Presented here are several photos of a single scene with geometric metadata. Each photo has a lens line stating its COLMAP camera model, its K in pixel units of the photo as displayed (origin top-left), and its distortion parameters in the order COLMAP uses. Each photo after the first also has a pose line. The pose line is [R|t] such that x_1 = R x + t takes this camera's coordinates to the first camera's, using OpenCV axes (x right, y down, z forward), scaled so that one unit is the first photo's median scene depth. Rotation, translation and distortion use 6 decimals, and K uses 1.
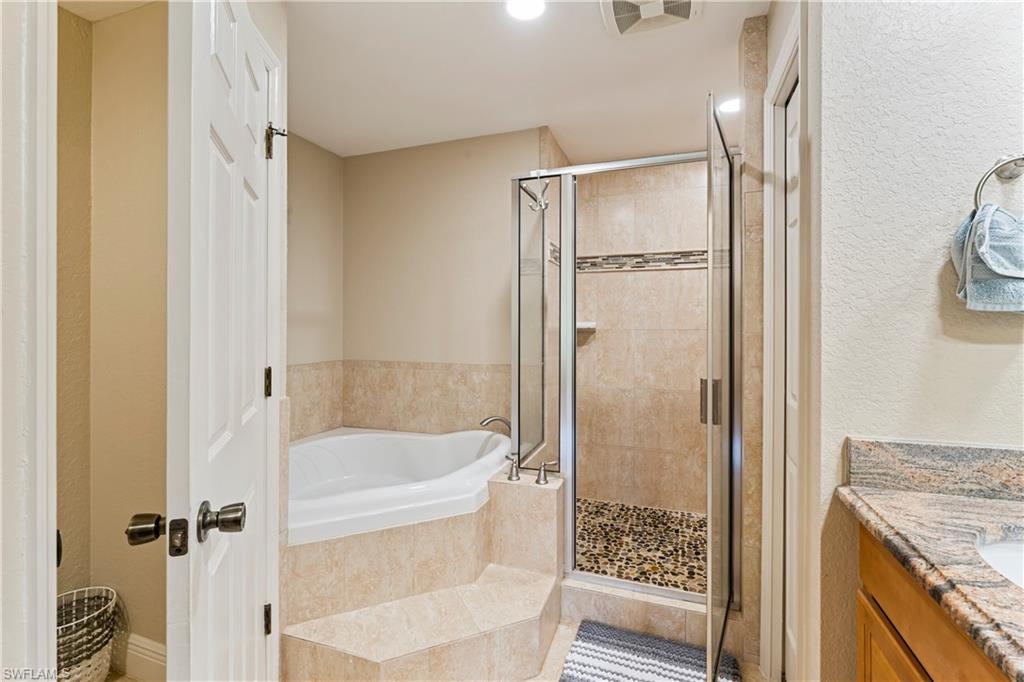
lens RADIAL K [[458.3, 0, 512.2], [0, 458.3, 328.5], [0, 0, 1]] dist [-0.001401, -0.000441]
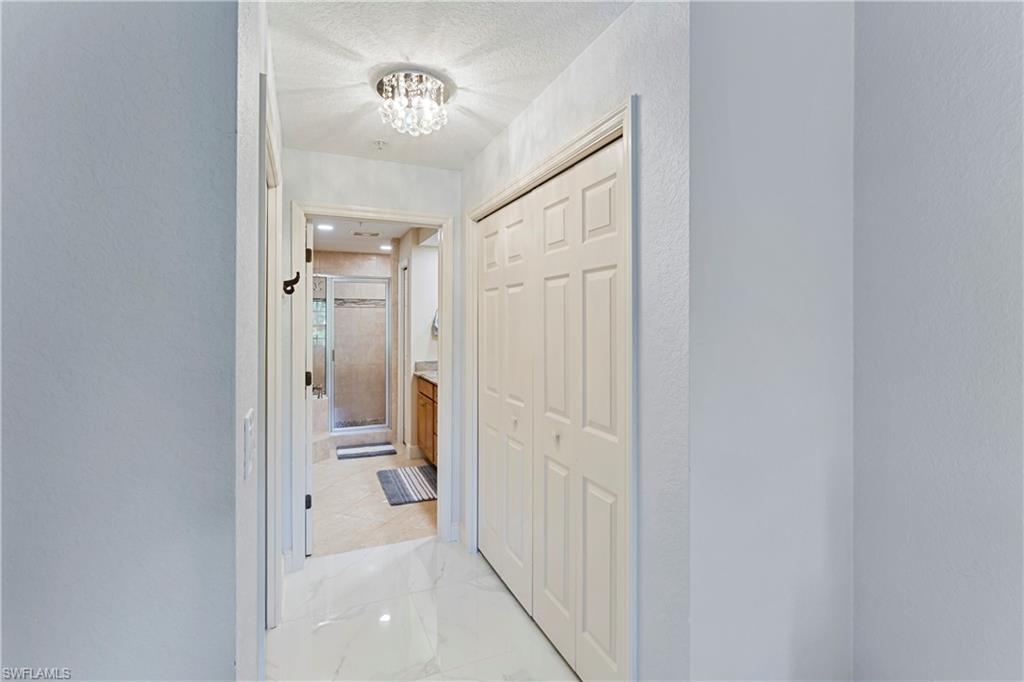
lens RADIAL K [[458.3, 0, 512.2], [0, 458.3, 328.5], [0, 0, 1]] dist [-0.001401, -0.000441]
pose [[0.719090, -0.004563, 0.694902, -1.380489], [0.001569, 0.999987, 0.004942, -0.091314], [-0.694915, -0.002464, 0.719087, -2.319174]]
